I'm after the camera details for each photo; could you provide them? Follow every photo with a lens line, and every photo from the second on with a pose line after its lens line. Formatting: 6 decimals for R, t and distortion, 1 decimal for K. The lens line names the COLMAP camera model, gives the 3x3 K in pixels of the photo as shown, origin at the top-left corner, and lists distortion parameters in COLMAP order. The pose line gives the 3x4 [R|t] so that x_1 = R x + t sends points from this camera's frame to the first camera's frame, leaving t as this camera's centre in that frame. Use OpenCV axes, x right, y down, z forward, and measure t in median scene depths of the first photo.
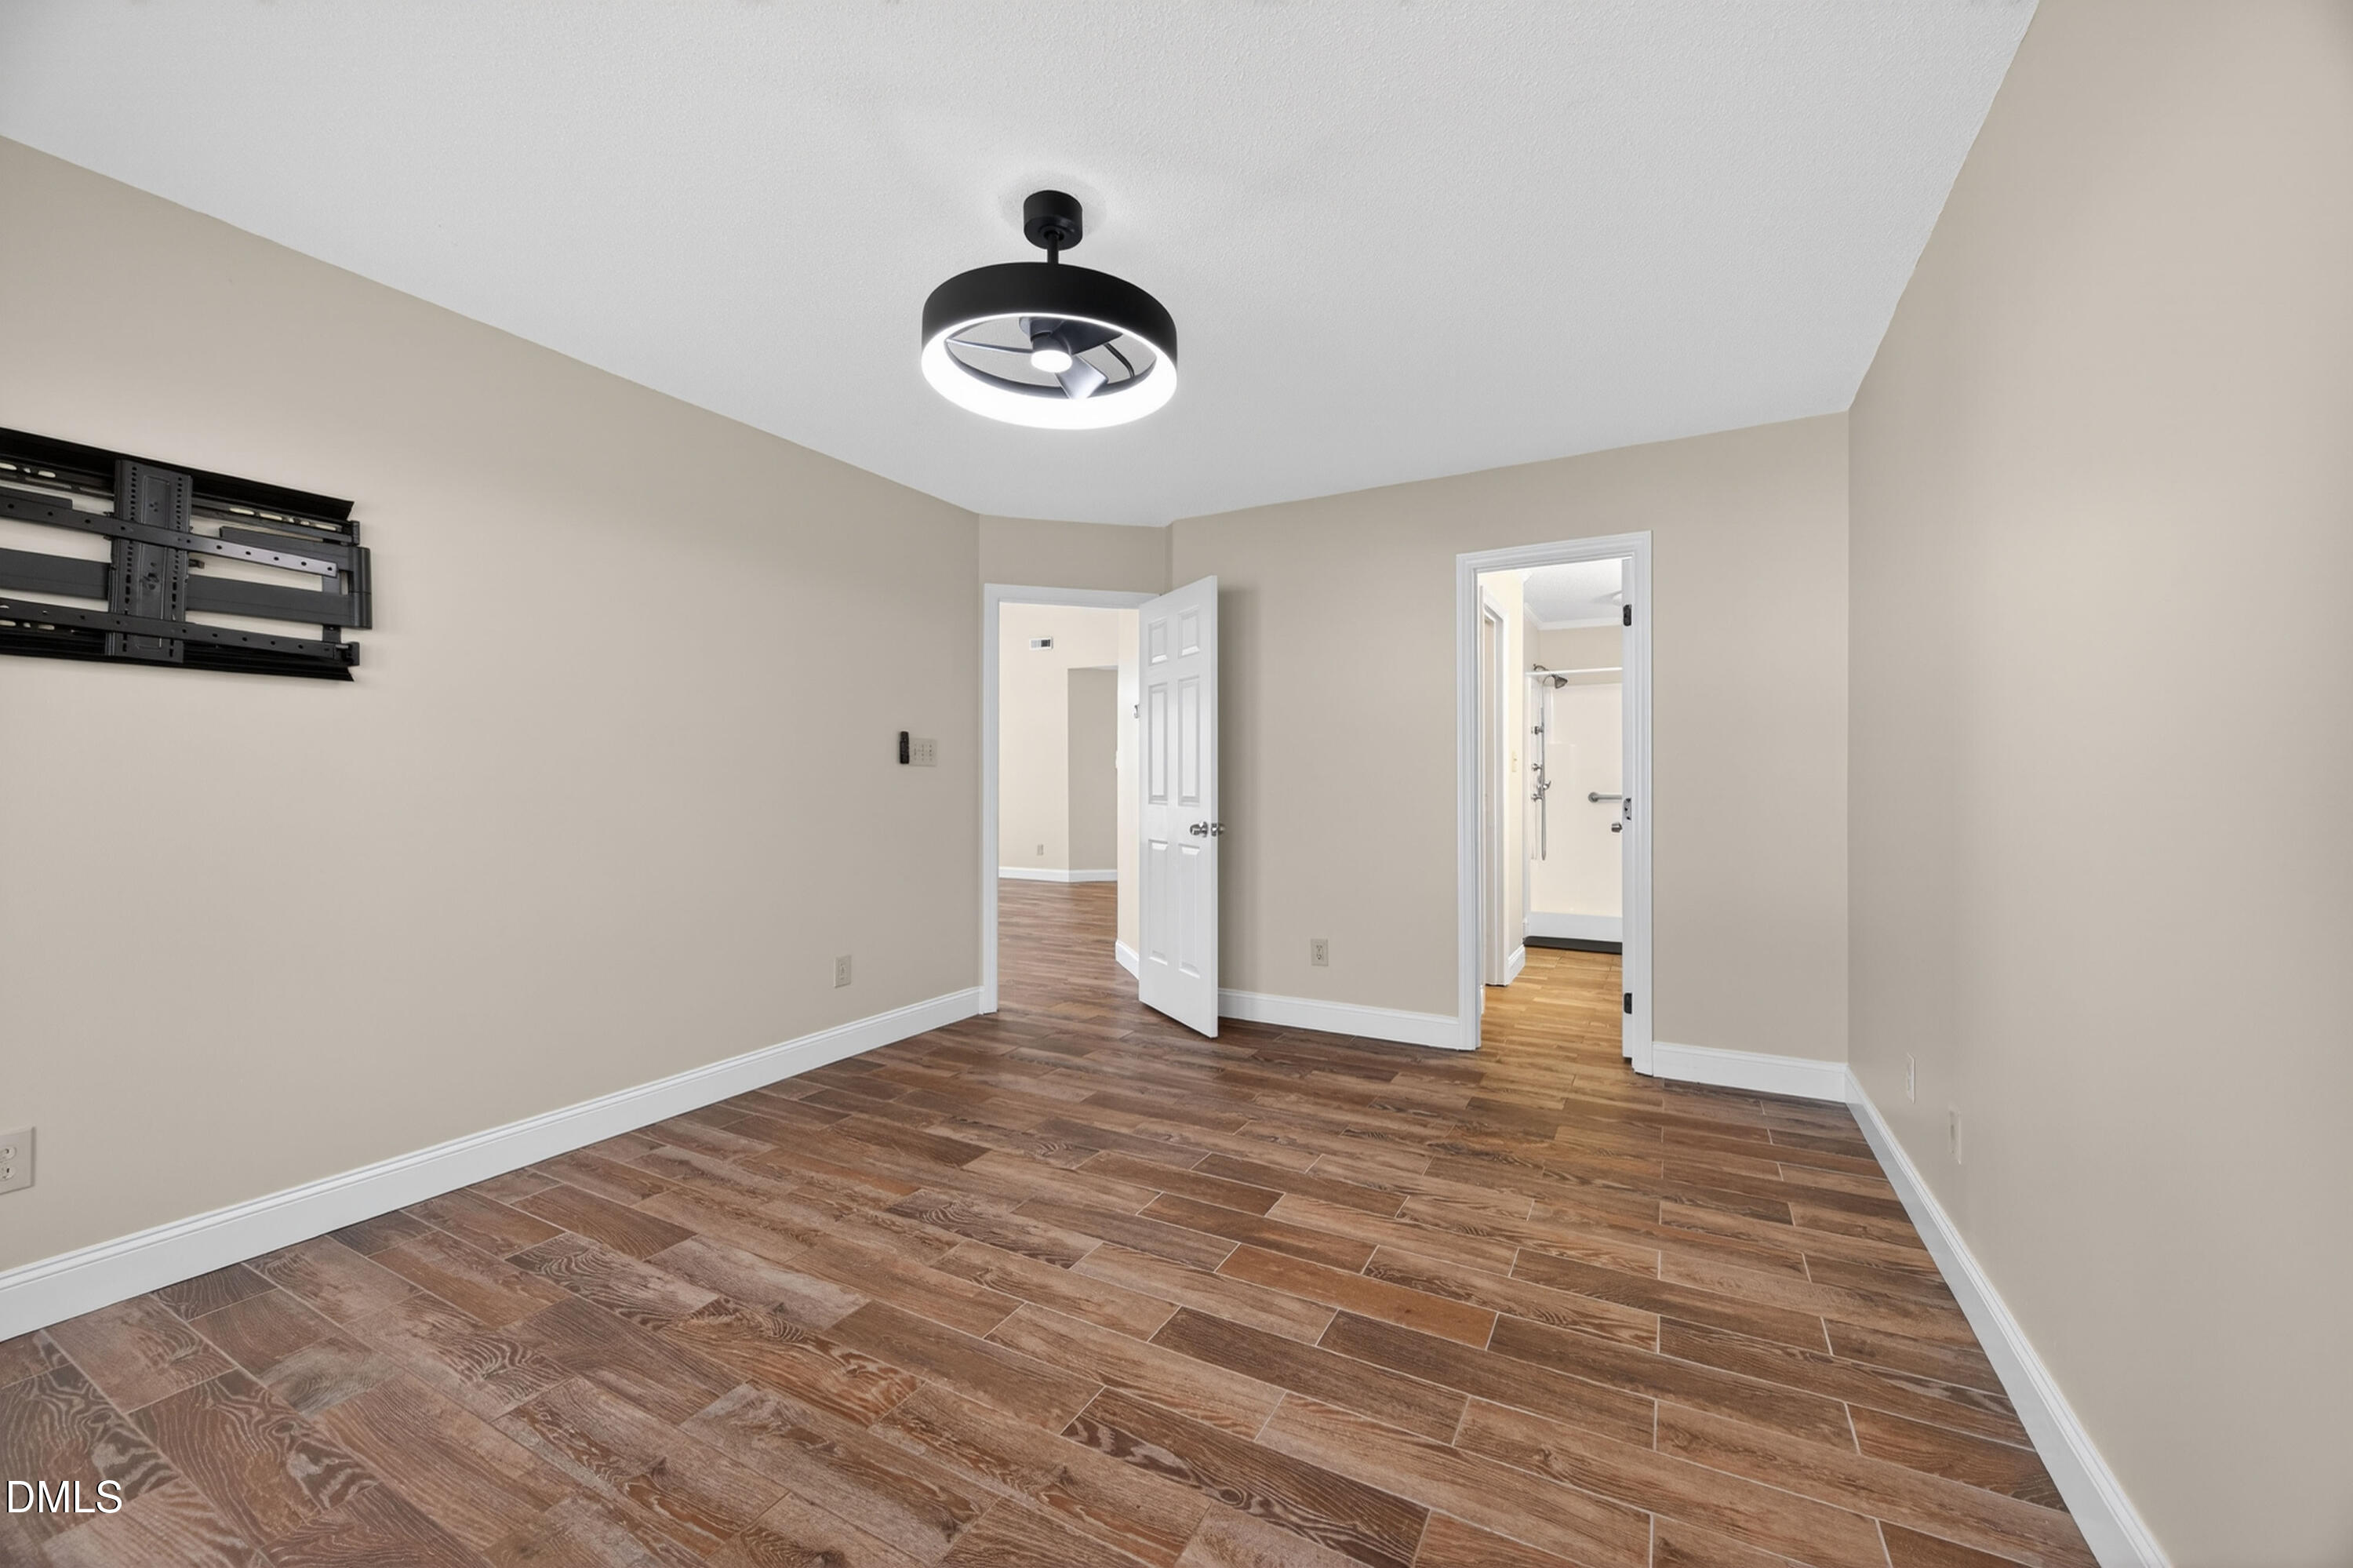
lens RADIAL K [[911.8, 0, 1183.1], [0, 911.8, 785.3], [0, 0, 1]] dist [0.000751, -0.000165]
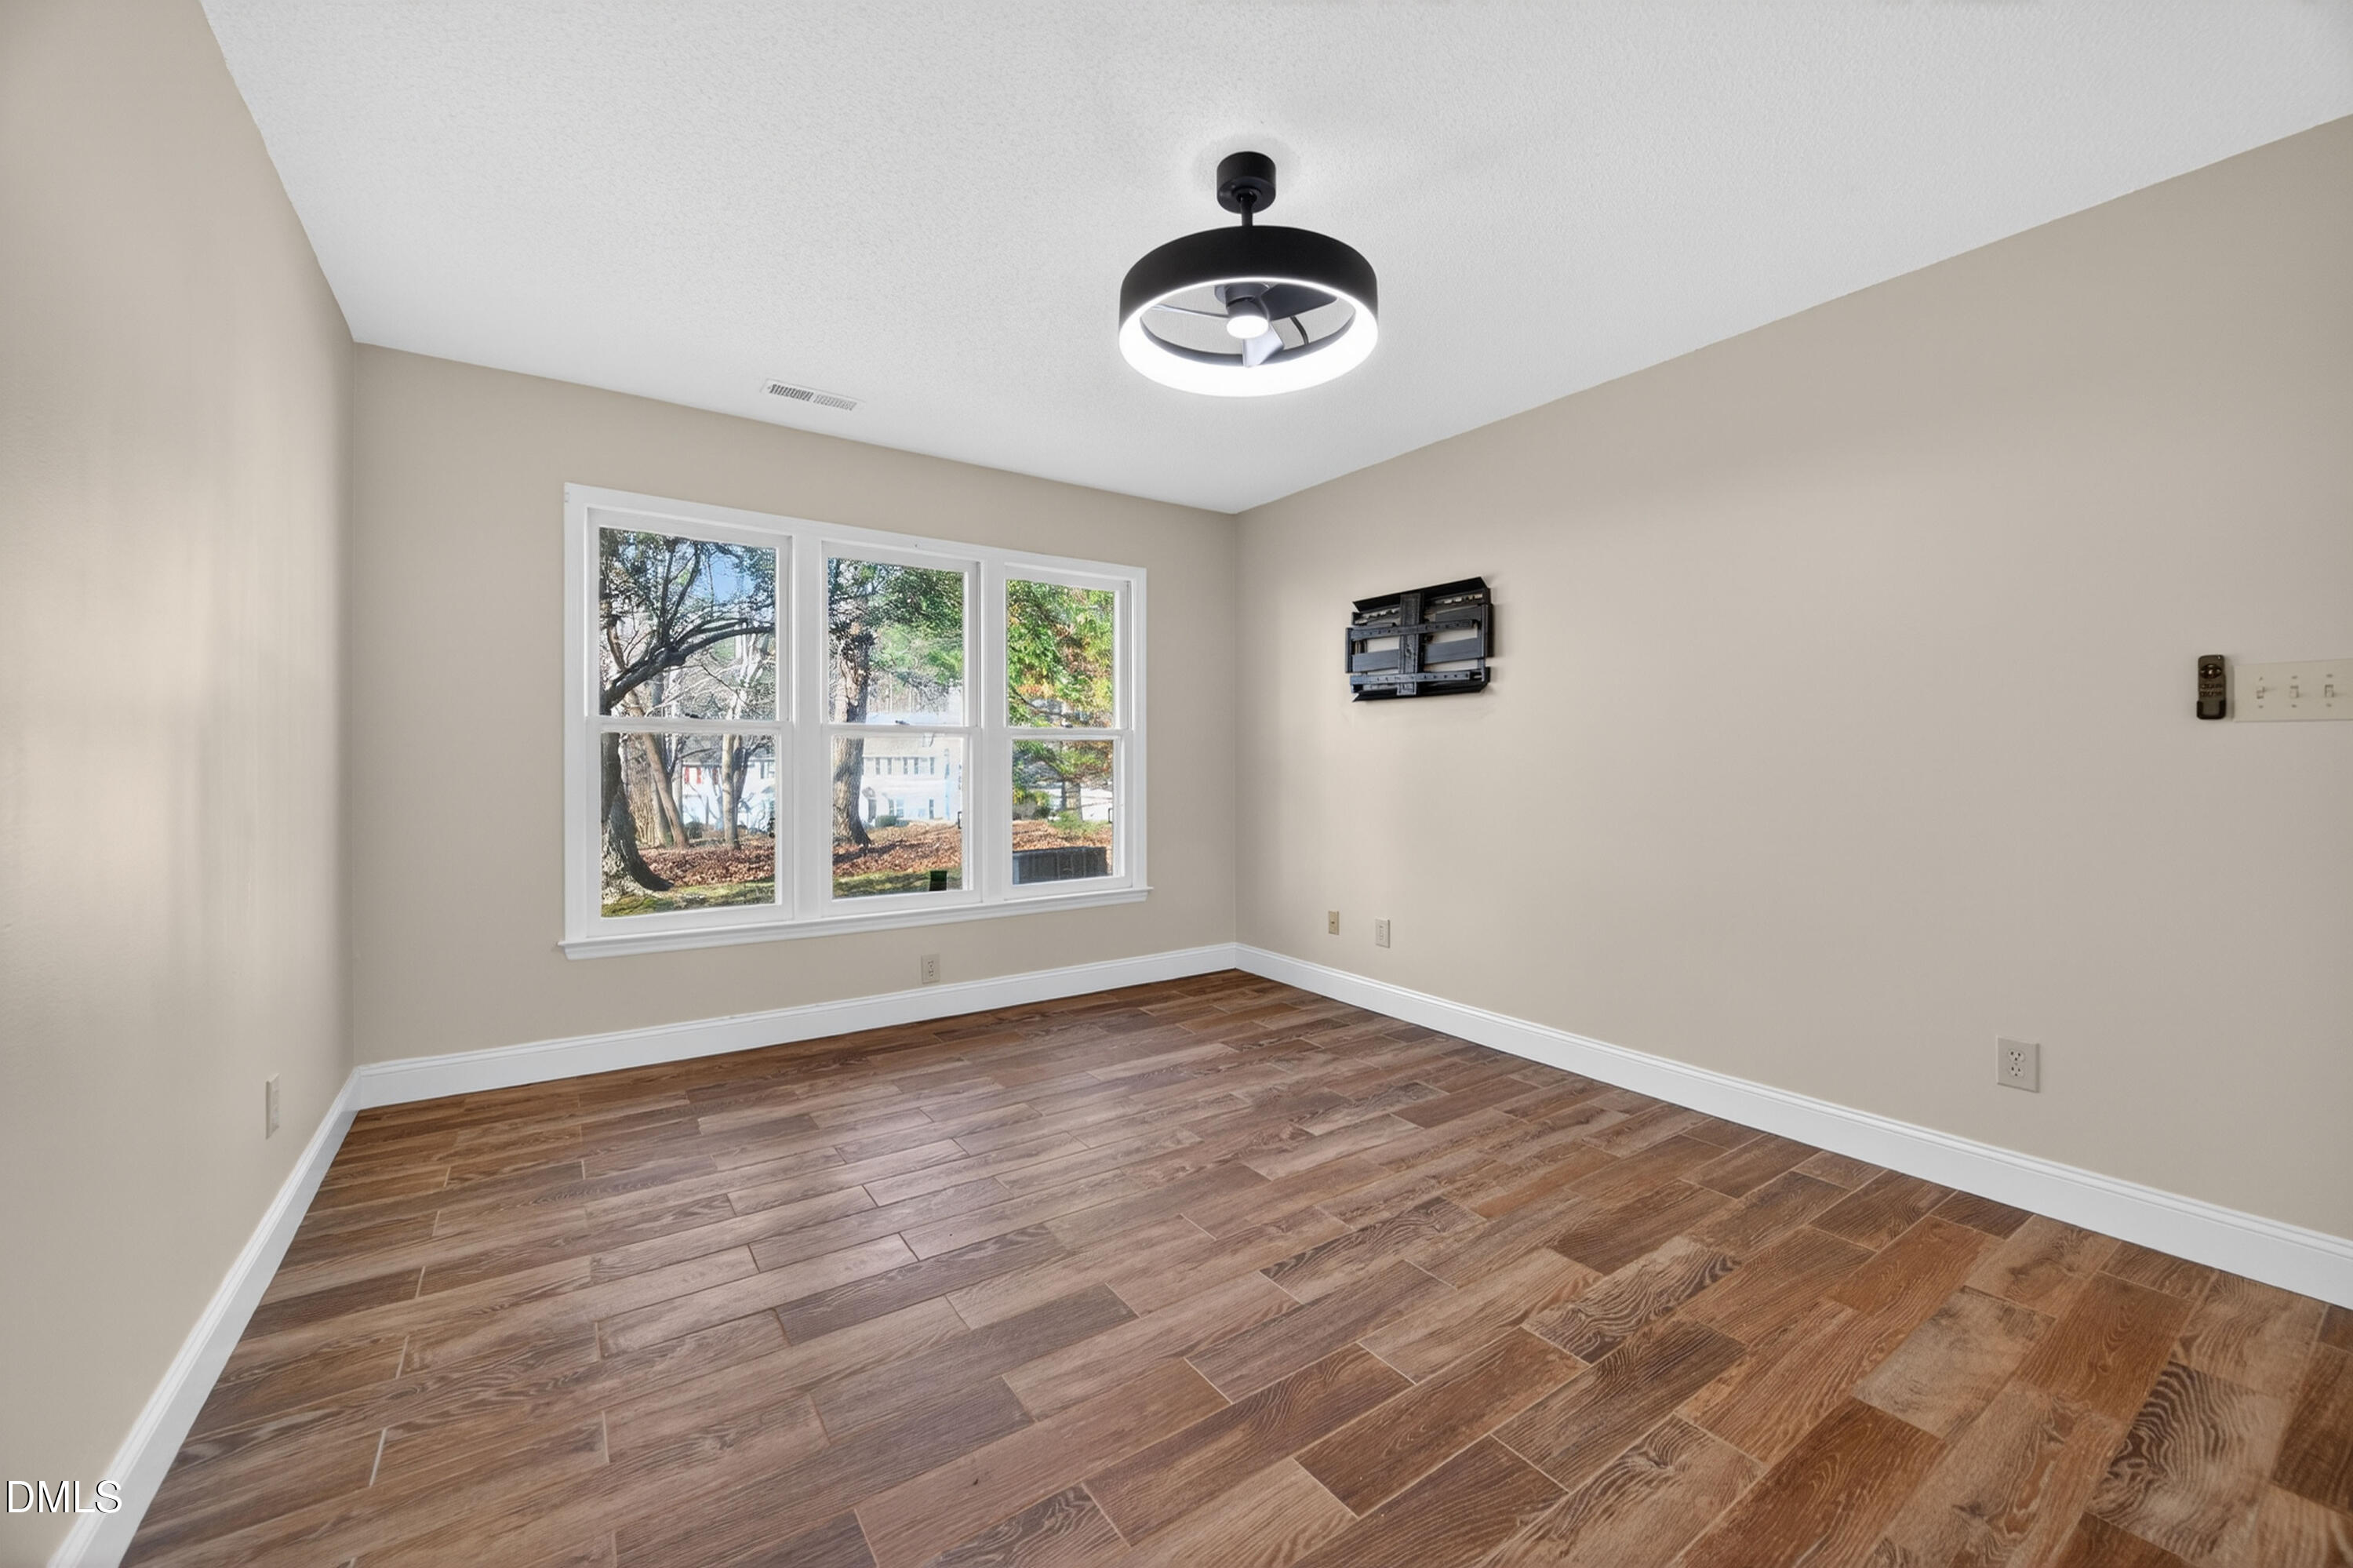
lens RADIAL K [[911.8, 0, 1182.5], [0, 911.8, 765.5], [0, 0, 1]] dist [0.000751, -0.000165]
pose [[-0.454568, 0.006803, -0.890686, 0.653456], [-0.002386, 0.999958, 0.008856, -0.003818], [0.890709, 0.006151, -0.454533, 1.178300]]
